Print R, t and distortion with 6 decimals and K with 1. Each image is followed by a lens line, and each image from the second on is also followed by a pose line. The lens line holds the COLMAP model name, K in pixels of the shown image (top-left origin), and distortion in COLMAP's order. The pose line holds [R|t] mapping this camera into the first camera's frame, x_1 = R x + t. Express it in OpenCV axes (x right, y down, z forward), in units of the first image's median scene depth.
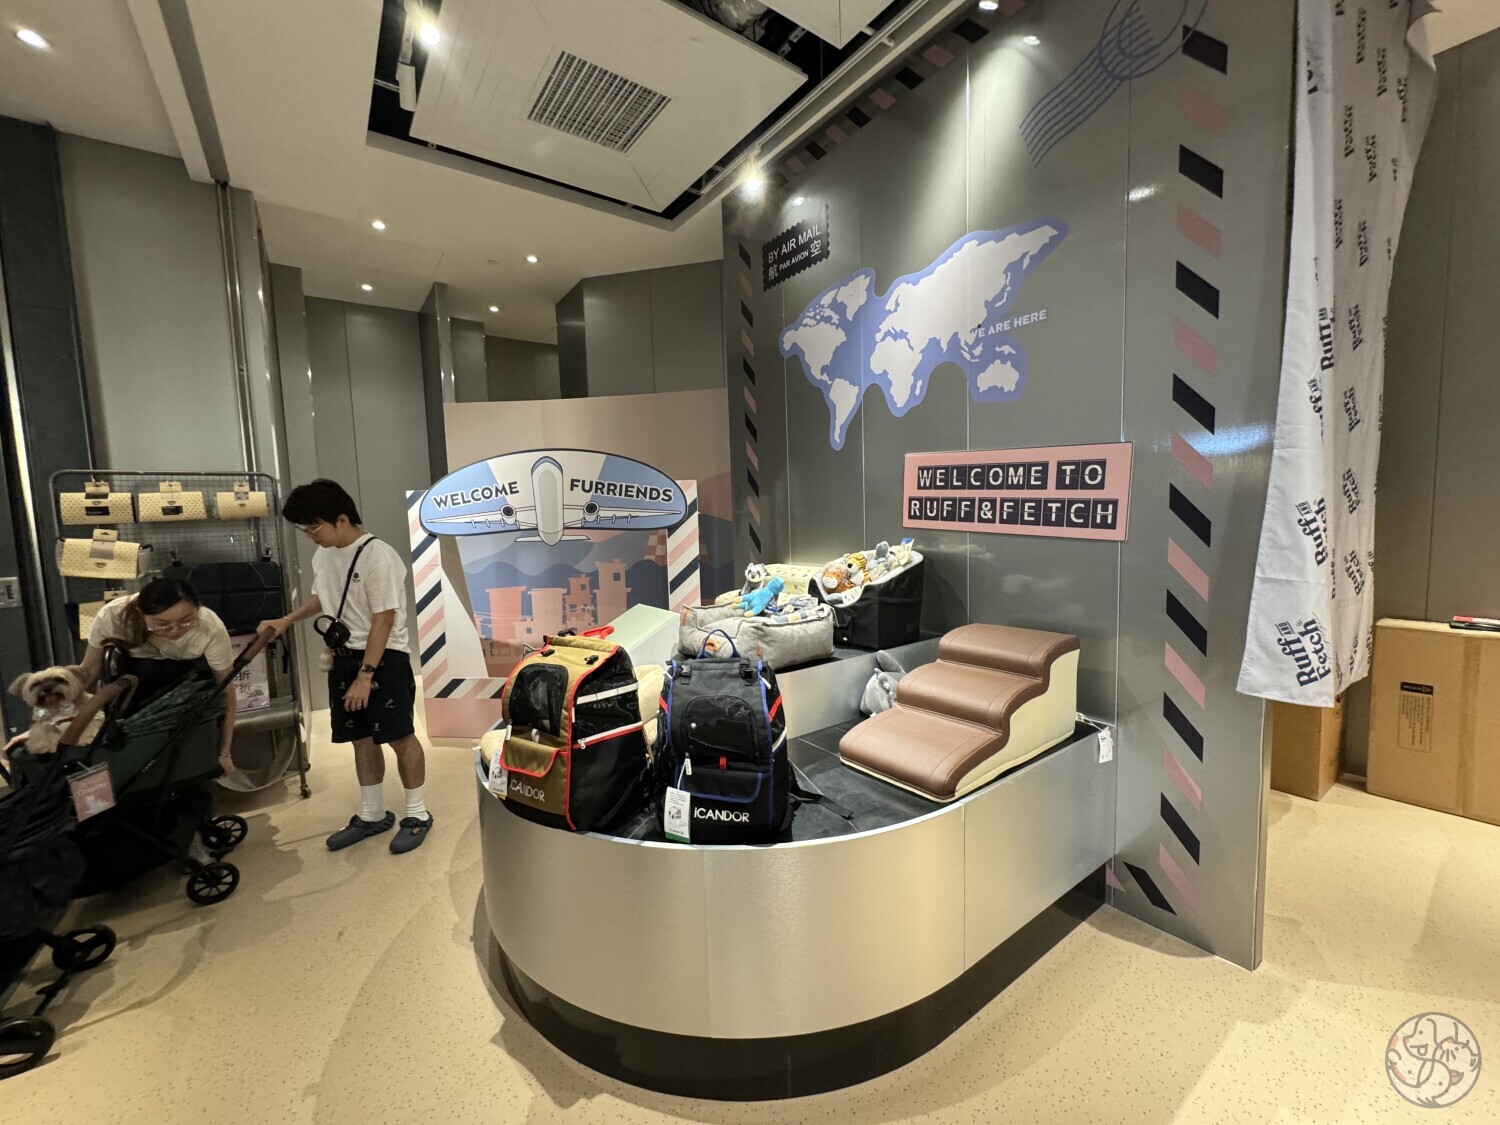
lens RADIAL K [[598.6, 0, 750.0], [0, 598.6, 562.5], [0, 0, 1]] dist [-0.002468, -0.000015]
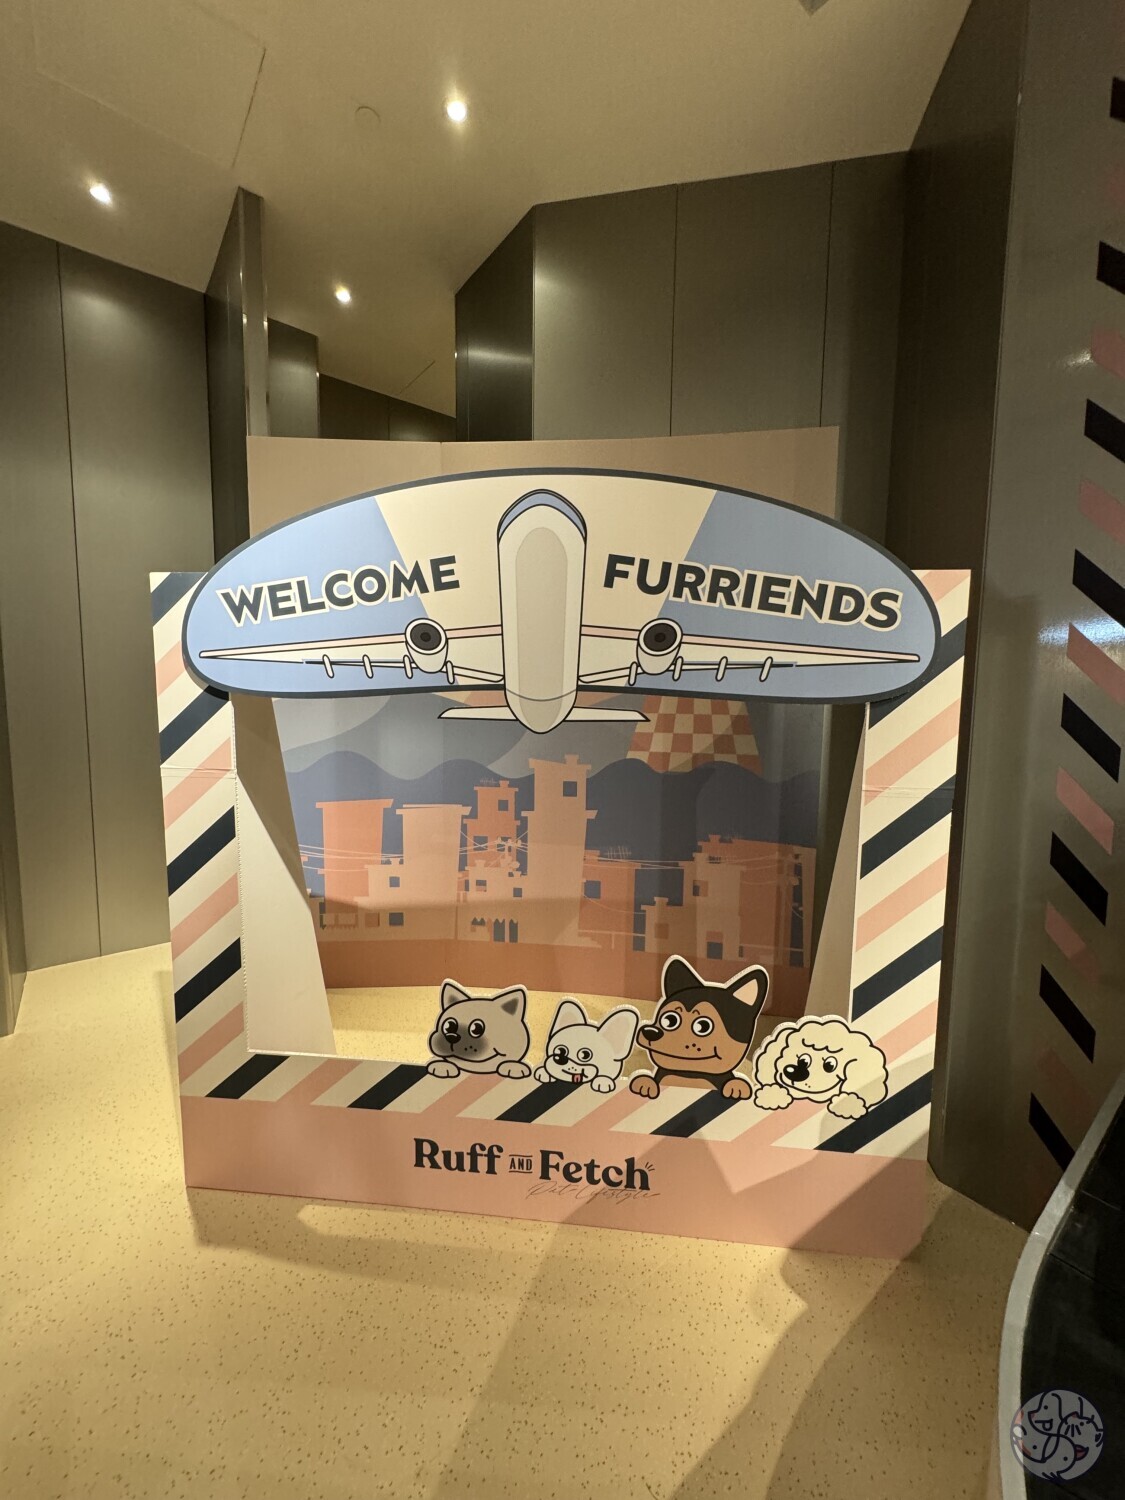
lens RADIAL K [[598.6, 0, 563.4], [0, 598.6, 746.2], [0, 0, 1]] dist [-0.002468, -0.000015]
pose [[0.998323, 0.039992, 0.041851, -0.254429], [-0.040405, 0.999142, 0.009077, -0.018587], [-0.041452, -0.010752, 0.999083, 0.477849]]
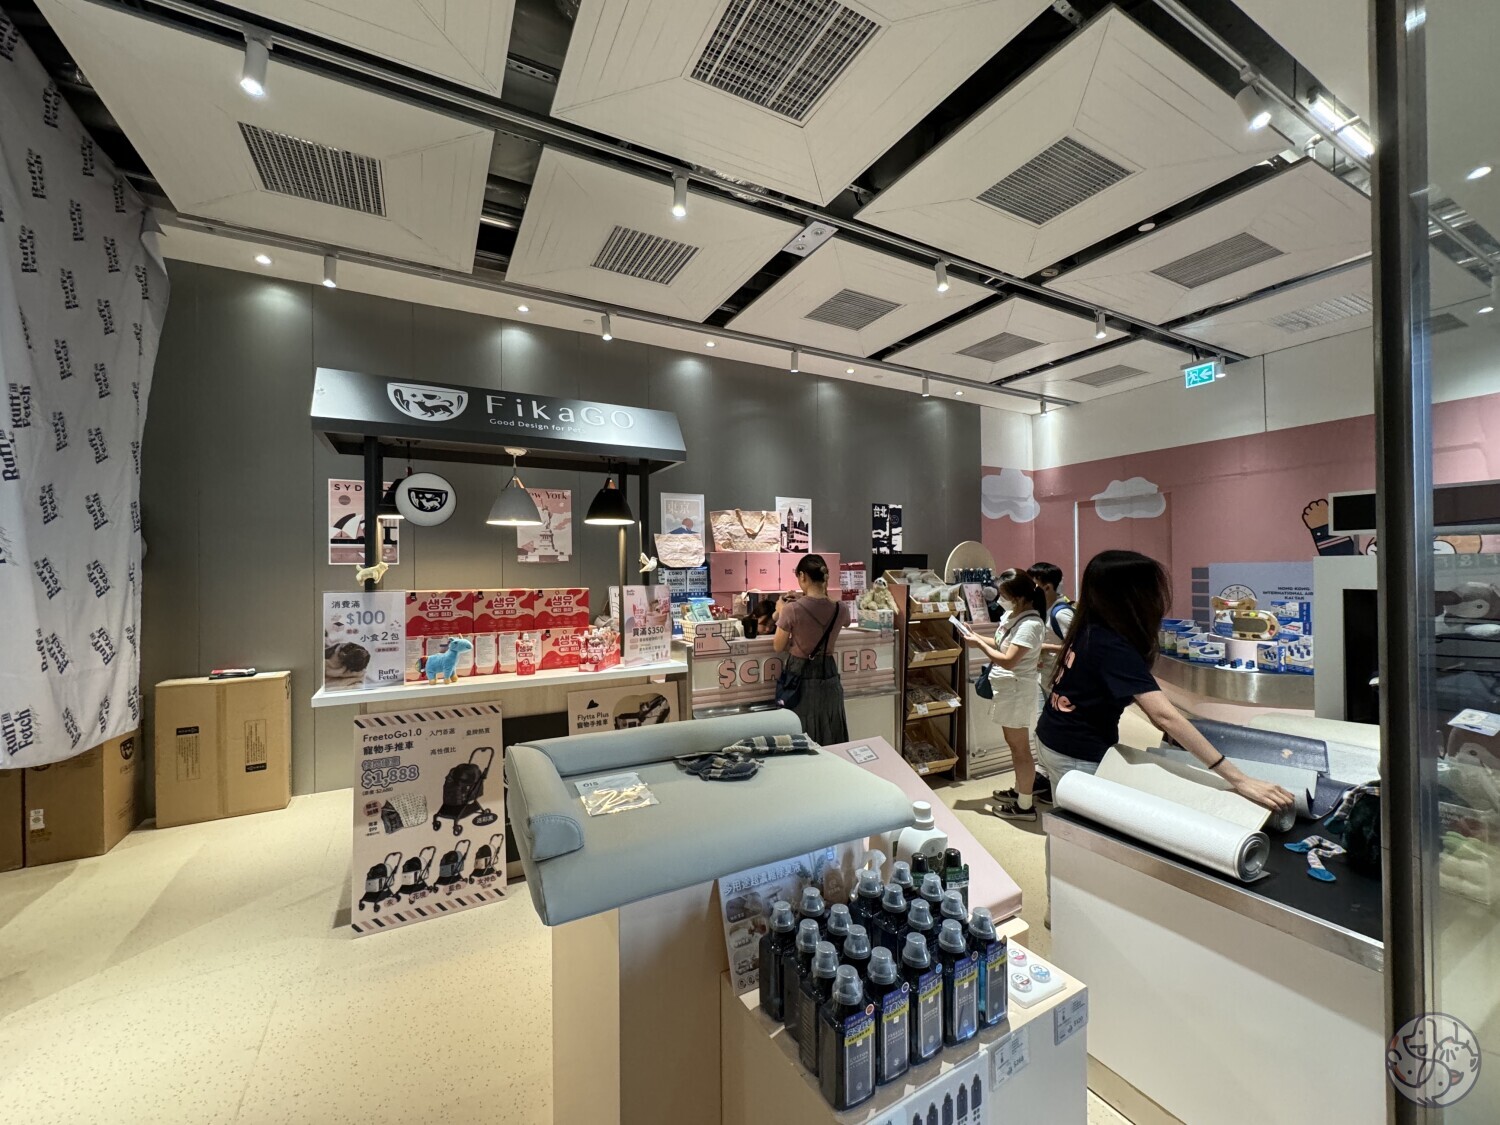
lens RADIAL K [[598.6, 0, 750.0], [0, 598.6, 562.5], [0, 0, 1]] dist [-0.002468, -0.000015]
pose [[0.127551, 0.037274, 0.991131, -0.083053], [0.090402, 0.994697, -0.049042, 0.109767], [-0.987704, 0.095856, 0.123505, -1.896321]]
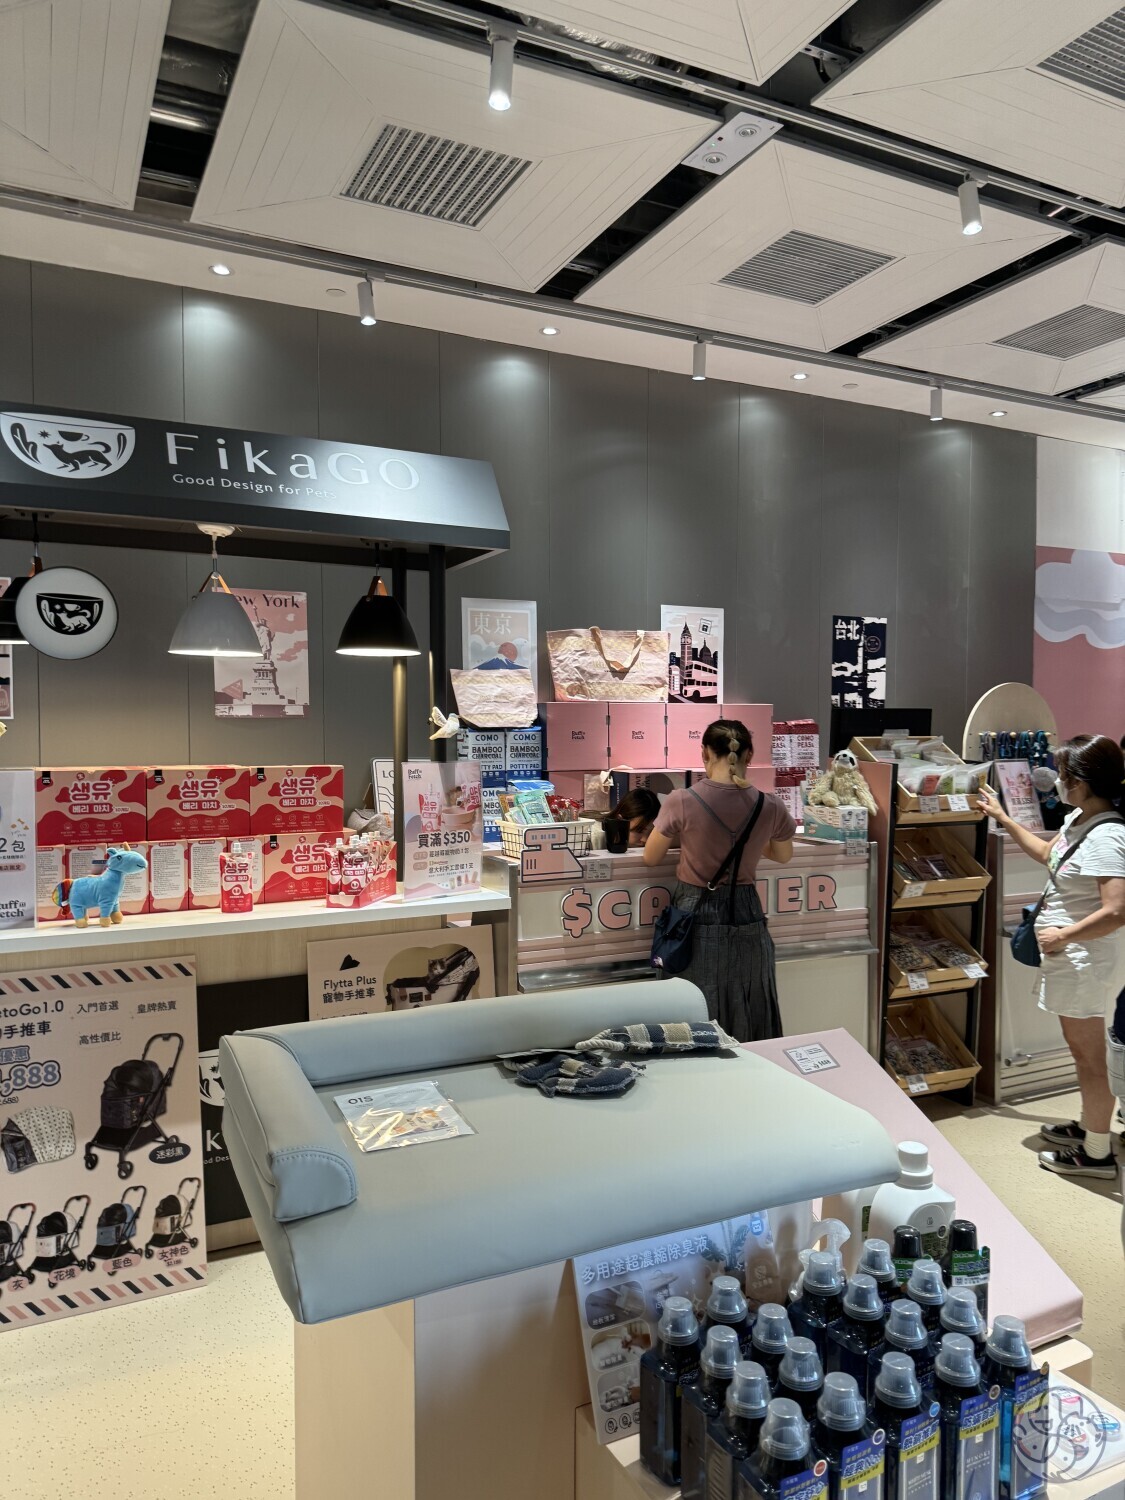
lens RADIAL K [[1051.0, 0, 566.0], [0, 1051.0, 757.4], [0, 0, 1]] dist [0.109050, -0.177224]
pose [[0.170177, -0.002697, 0.985410, -0.221438], [0.081147, 0.996638, -0.011286, 0.058585], [-0.982067, 0.081884, 0.169824, -1.884776]]
